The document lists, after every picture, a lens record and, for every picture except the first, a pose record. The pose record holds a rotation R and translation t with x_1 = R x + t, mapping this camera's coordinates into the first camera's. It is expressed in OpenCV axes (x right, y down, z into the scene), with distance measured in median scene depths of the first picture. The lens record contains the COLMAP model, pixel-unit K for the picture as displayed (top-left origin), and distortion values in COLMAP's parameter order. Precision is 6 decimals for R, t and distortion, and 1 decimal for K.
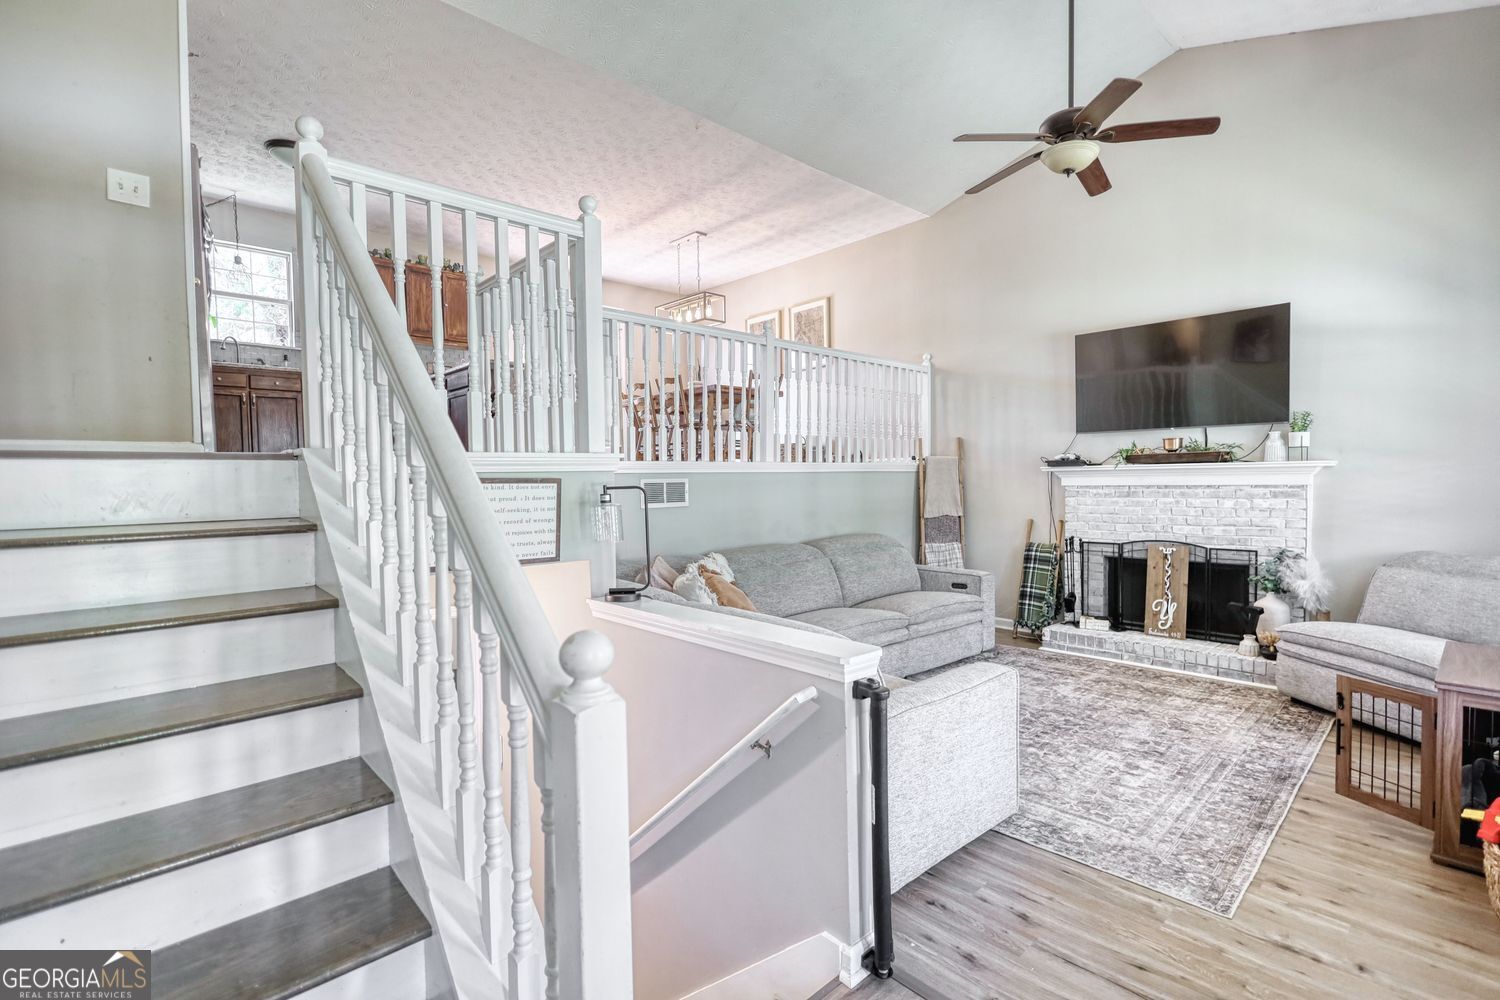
lens RADIAL K [[696.5, 0, 752.8], [0, 696.5, 503.4], [0, 0, 1]] dist [-0.001533, 0.000477]
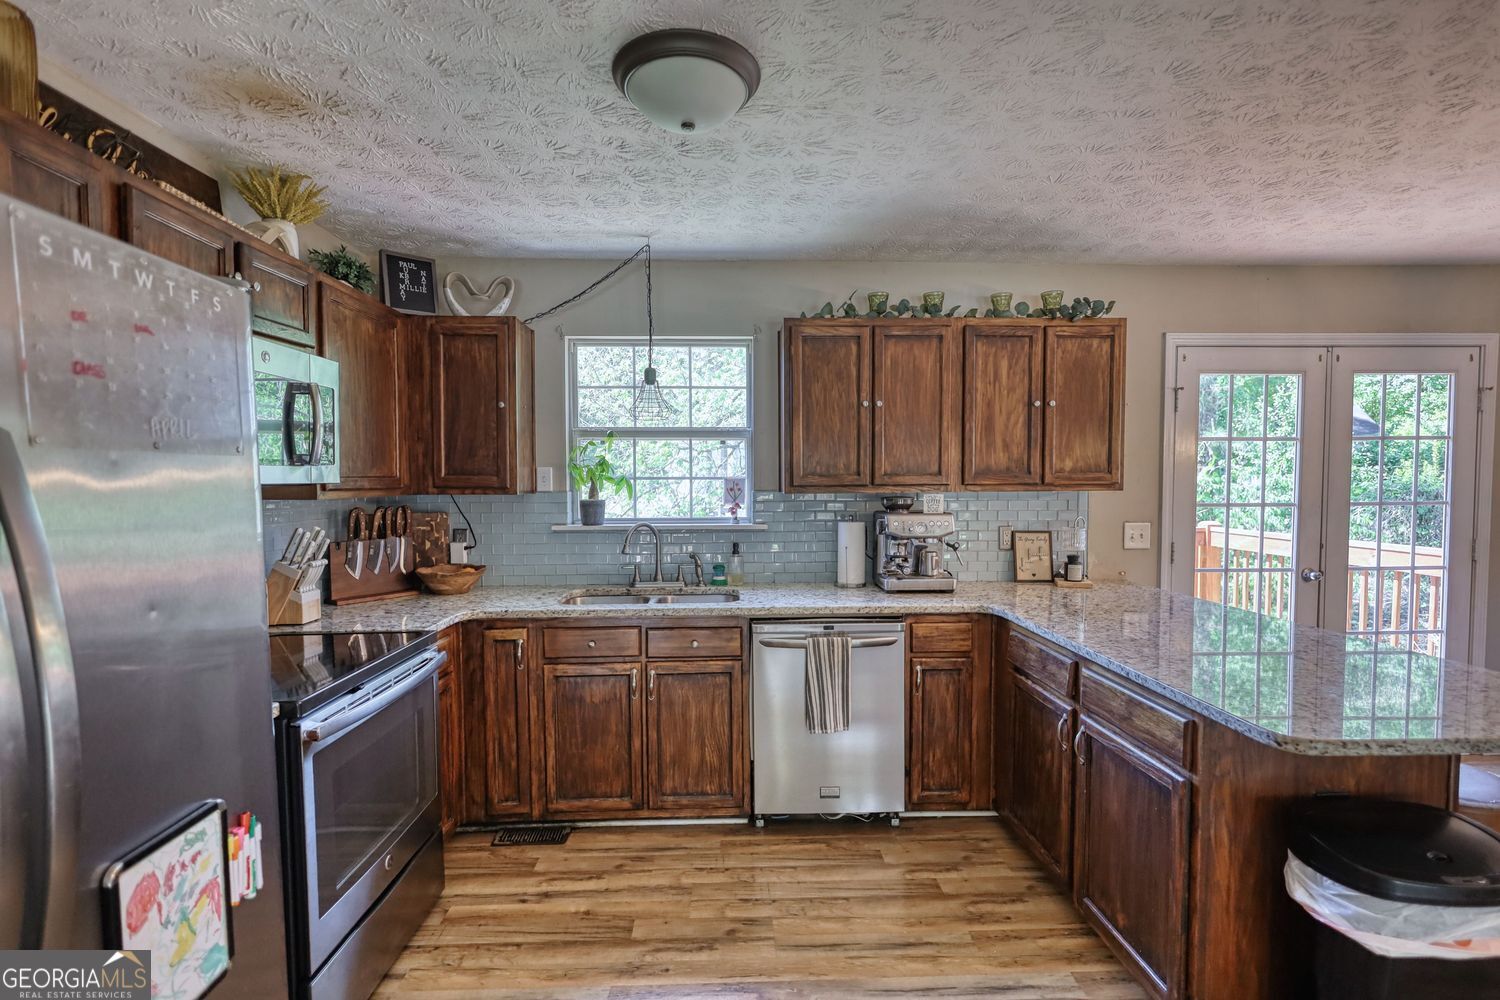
lens RADIAL K [[696.5, 0, 756.7], [0, 696.5, 507.6], [0, 0, 1]] dist [-0.001533, 0.000477]
pose [[0.758484, 0.038185, -0.650573, -0.420547], [-0.029684, 0.999270, 0.024044, -0.317775], [0.651016, 0.001074, 0.759063, 0.792743]]
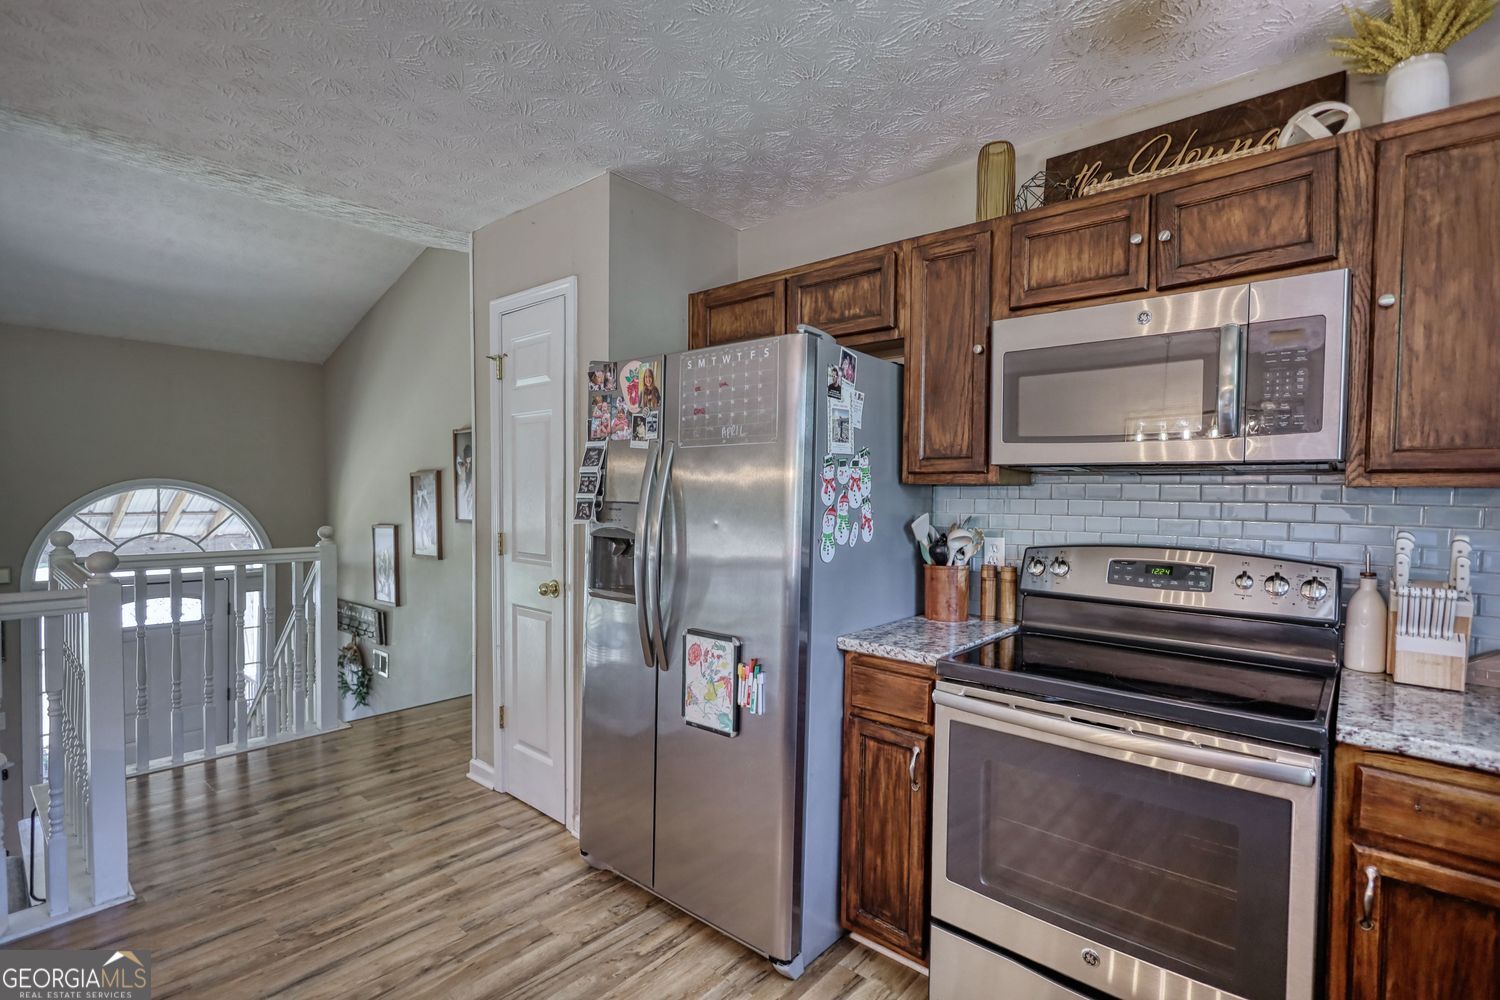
lens RADIAL K [[696.5, 0, 750.8], [0, 696.5, 502.9], [0, 0, 1]] dist [-0.001533, 0.000477]
pose [[-0.995394, 0.007342, -0.095589, -0.637279], [0.001940, 0.998402, 0.056479, -0.313575], [0.095850, 0.056034, -0.993817, 1.190692]]
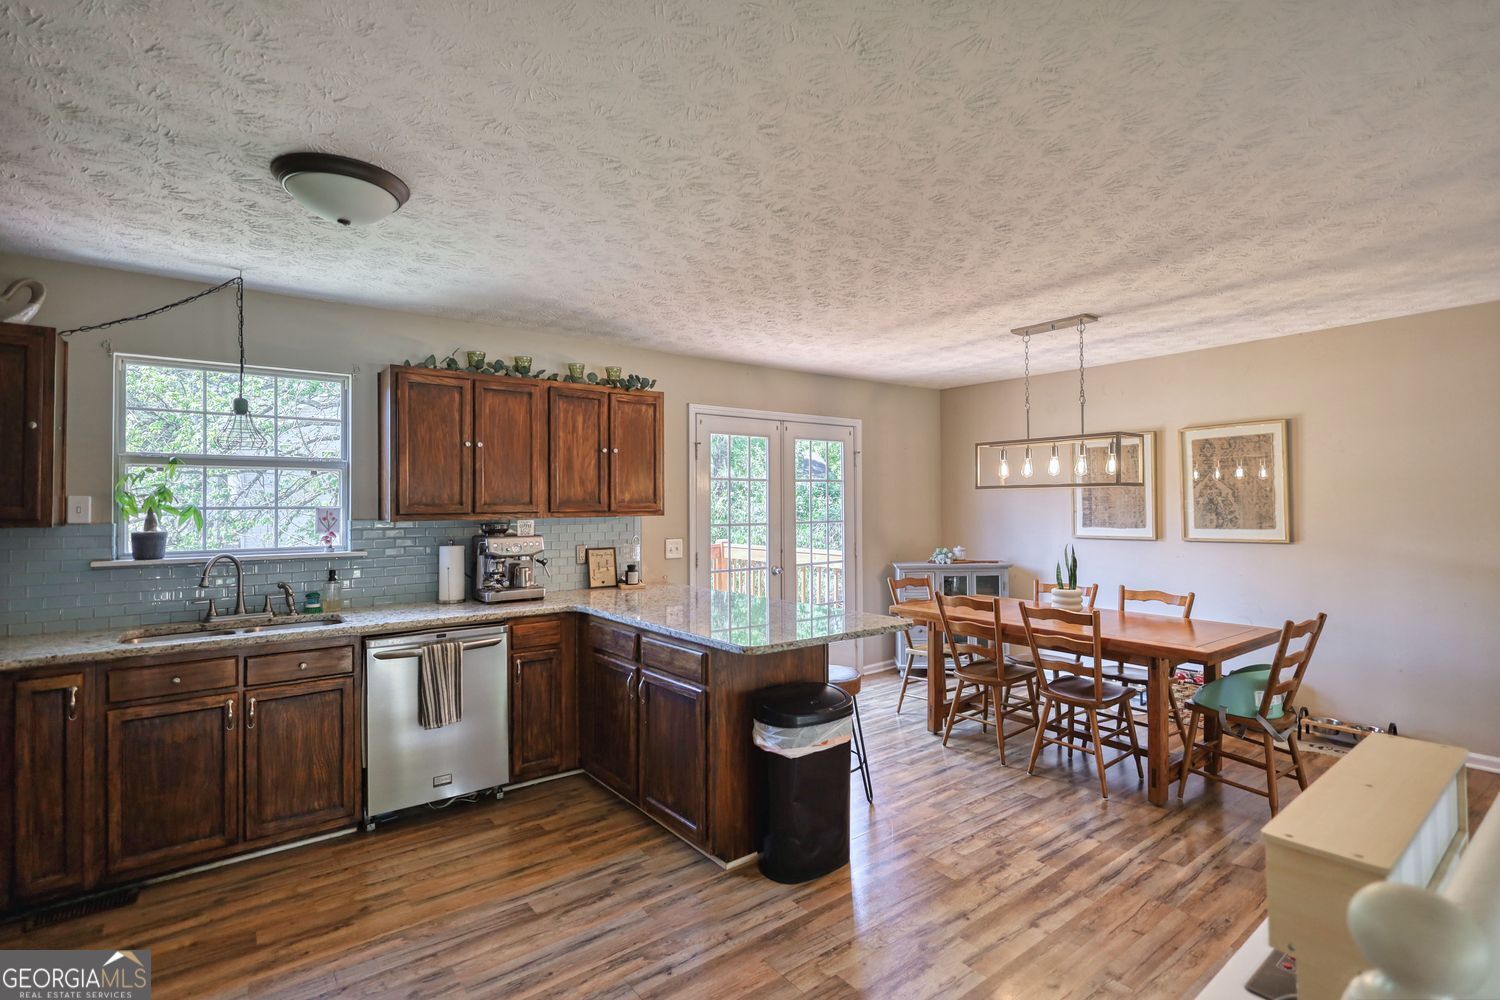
lens RADIAL K [[696.5, 0, 755.2], [0, 696.5, 495.8], [0, 0, 1]] dist [-0.001533, 0.000477]
pose [[0.995721, 0.006329, -0.092191, -0.388112], [-0.010746, 0.998814, -0.047491, -0.312956], [0.091781, 0.048278, 0.994608, 0.640505]]
